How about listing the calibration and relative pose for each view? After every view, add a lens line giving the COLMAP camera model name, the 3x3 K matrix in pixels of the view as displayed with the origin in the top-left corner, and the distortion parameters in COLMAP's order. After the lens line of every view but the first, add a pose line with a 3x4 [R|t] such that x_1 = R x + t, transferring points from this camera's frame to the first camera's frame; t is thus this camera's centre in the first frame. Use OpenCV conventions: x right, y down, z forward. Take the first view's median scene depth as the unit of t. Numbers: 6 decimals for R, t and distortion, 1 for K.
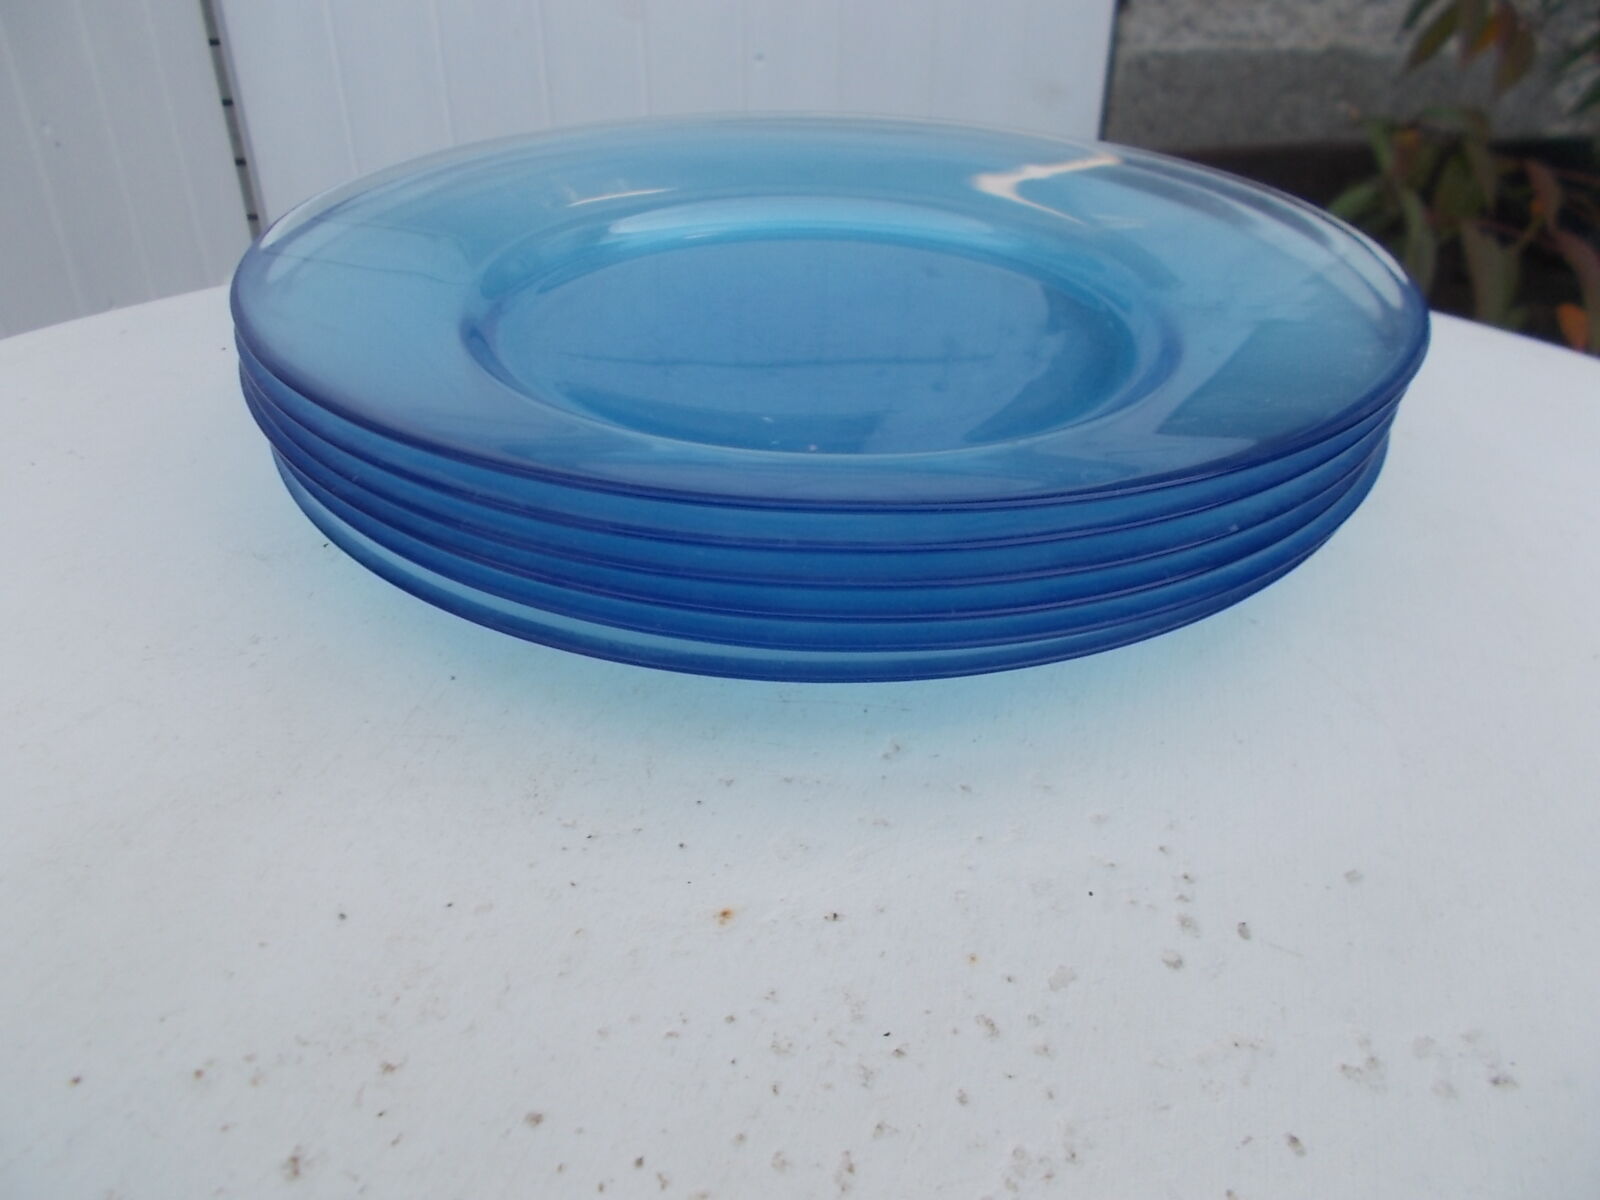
lens RADIAL K [[1228.0, 0, 790.2], [0, 1228.0, 594.7], [0, 0, 1]] dist [0.021590, -0.018571]
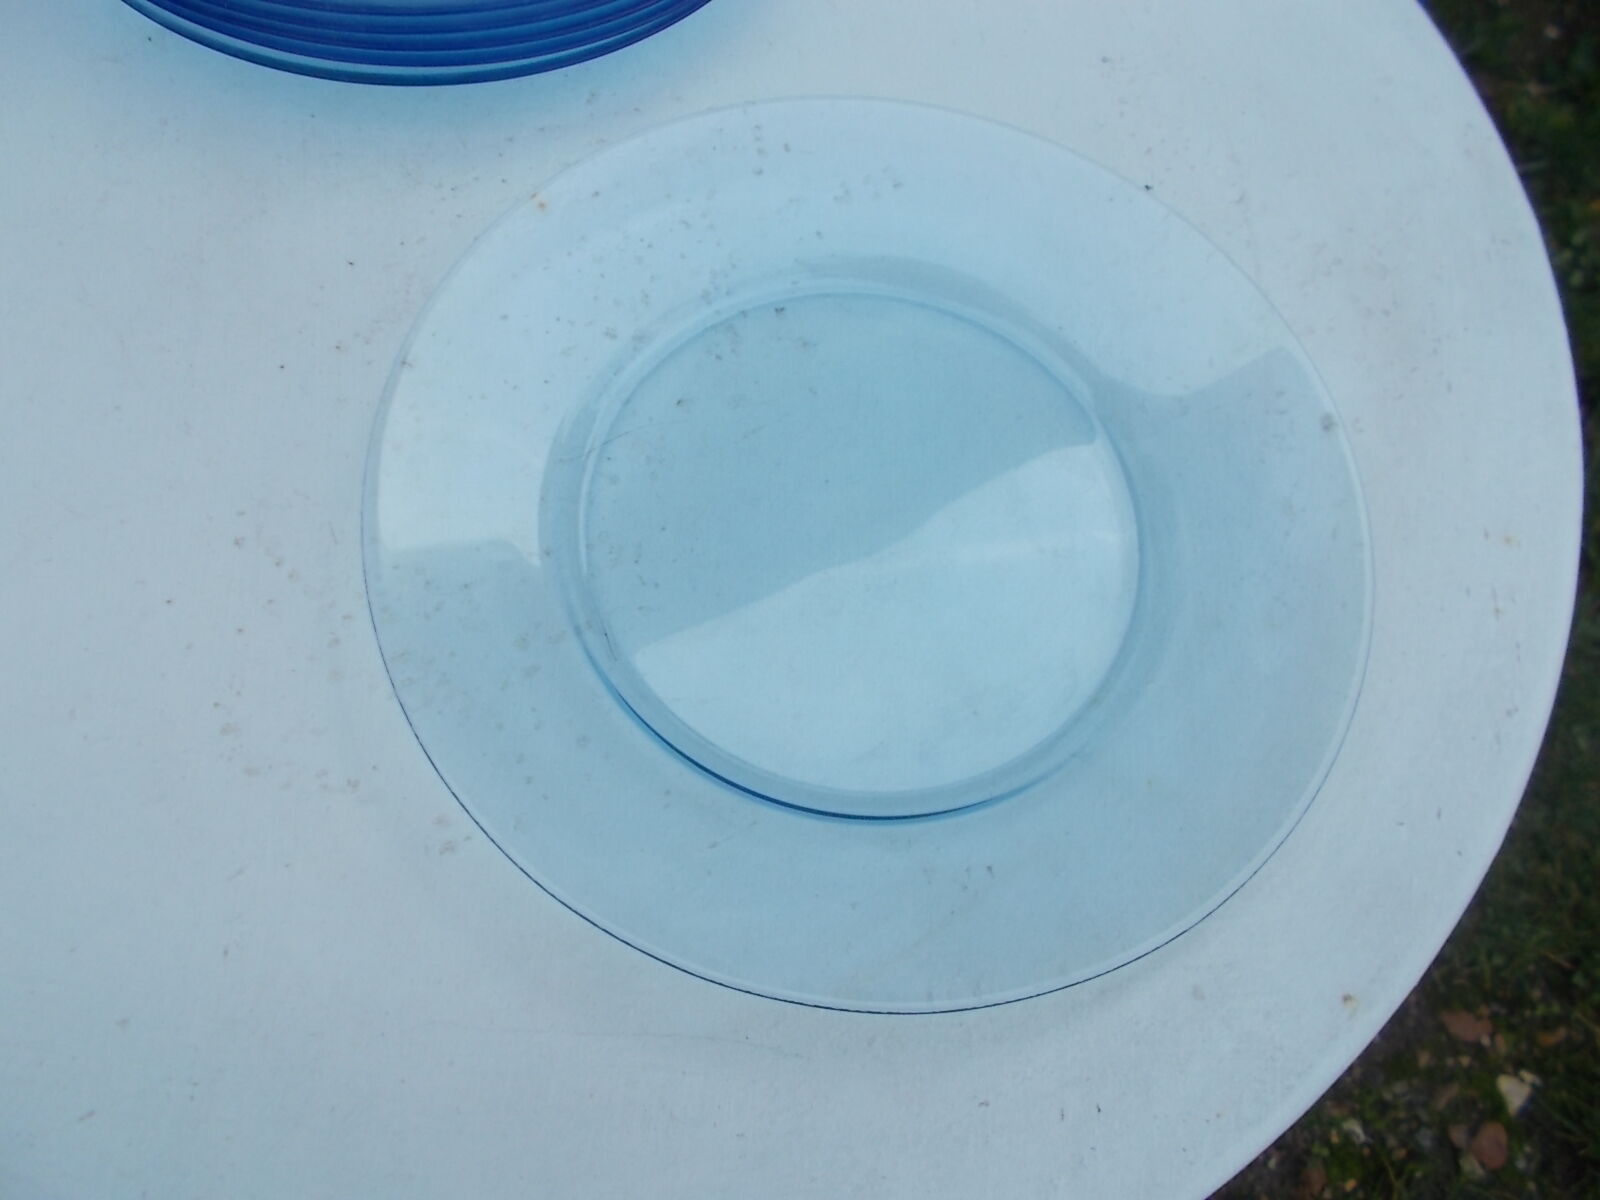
lens RADIAL K [[1228.0, 0, 814.6], [0, 1228.0, 606.8], [0, 0, 1]] dist [0.021590, -0.018571]
pose [[0.912982, -0.343418, 0.220290, -0.331691], [0.168723, 0.809386, 0.562518, -0.277829], [-0.371479, -0.476401, 0.796898, -1.106655]]
